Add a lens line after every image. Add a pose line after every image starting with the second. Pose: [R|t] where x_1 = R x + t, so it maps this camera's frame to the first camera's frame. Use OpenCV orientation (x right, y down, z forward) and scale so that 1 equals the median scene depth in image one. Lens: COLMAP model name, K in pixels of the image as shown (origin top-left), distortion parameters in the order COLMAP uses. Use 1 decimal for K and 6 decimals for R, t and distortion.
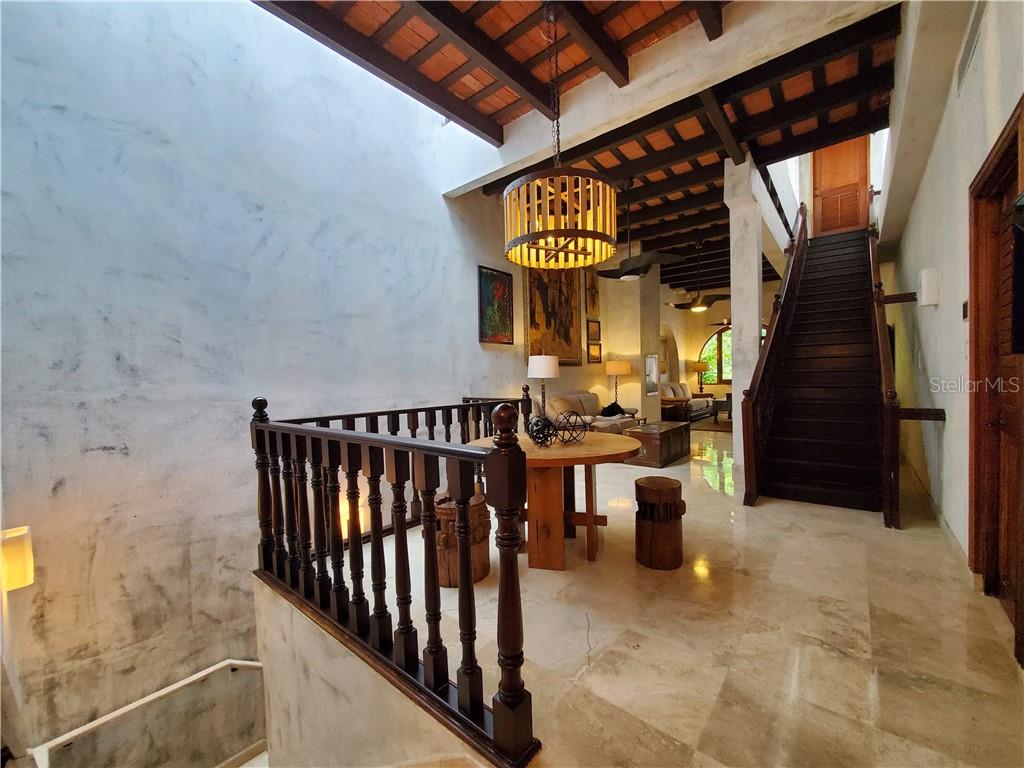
lens RADIAL K [[408.2, 0, 517.4], [0, 408.2, 388.1], [0, 0, 1]] dist [-0.000961, -0.000153]
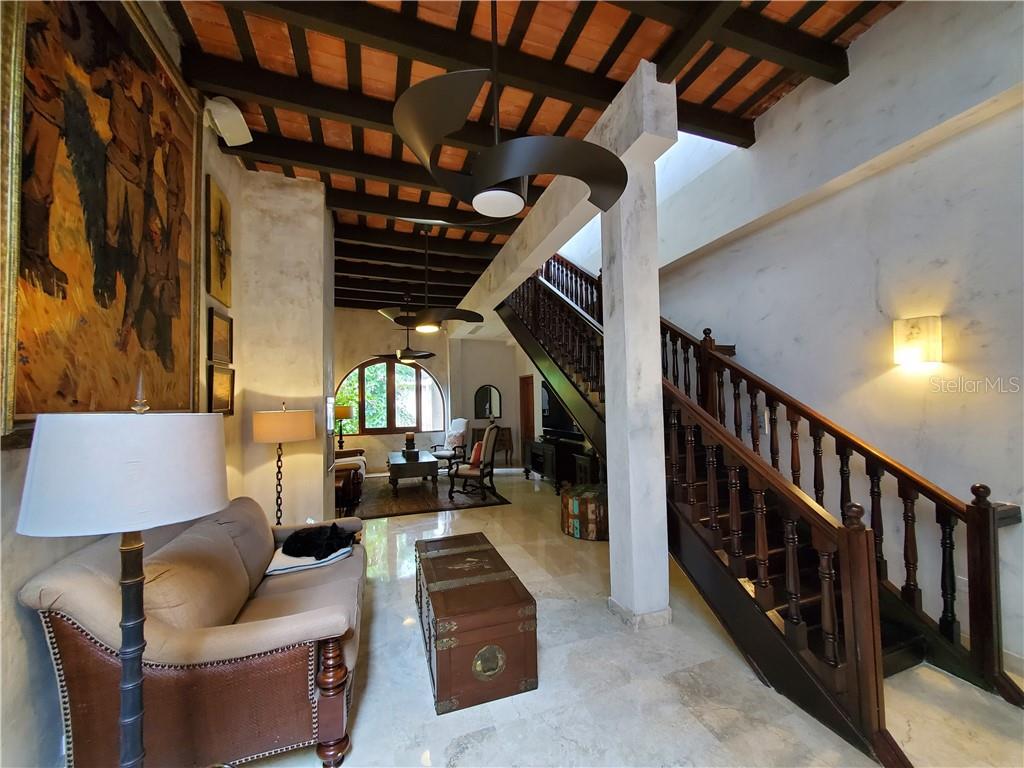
lens RADIAL K [[412.2, 0, 534.0], [0, 412.2, 390.7], [0, 0, 1]] dist [-0.000075, 0.000011]
pose [[0.495965, 0.042871, 0.867284, -0.018555], [0.025690, 0.997619, -0.064005, -0.058584], [-0.867963, 0.054025, 0.493682, 0.586776]]
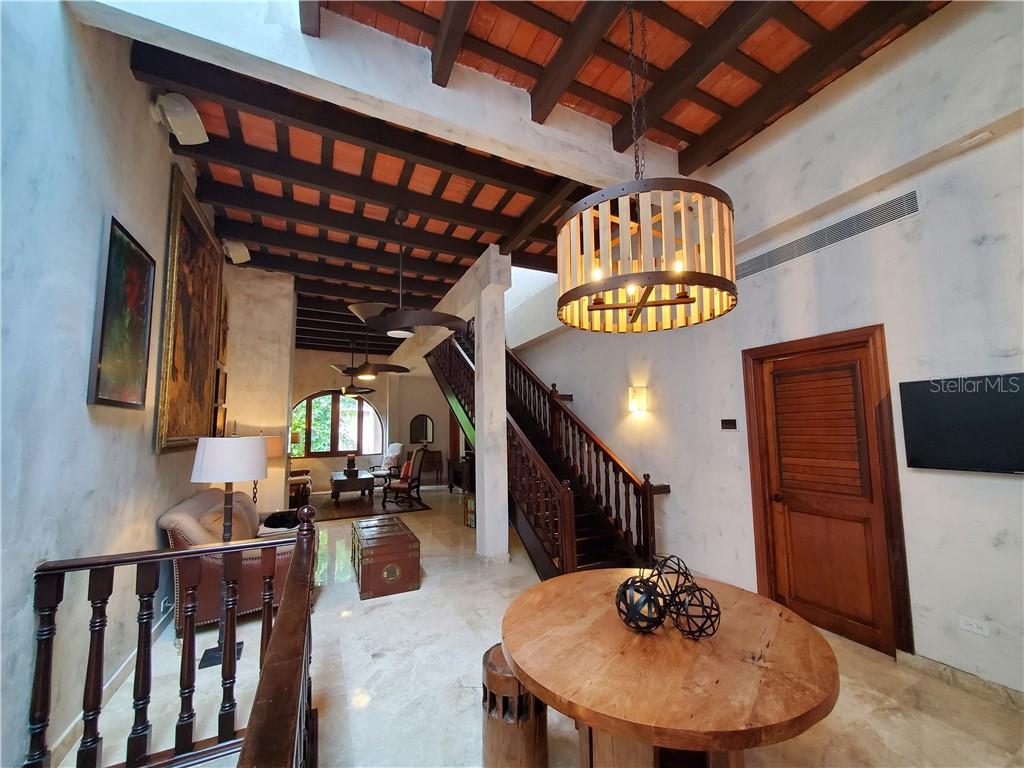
lens RADIAL K [[412.2, 0, 534.0], [0, 412.2, 390.7], [0, 0, 1]] dist [-0.000075, 0.000011]
pose [[0.387368, 0.102932, 0.916161, -0.228592], [0.026726, 0.992076, -0.122761, -0.051917], [-0.921538, 0.072039, 0.381548, 0.364437]]
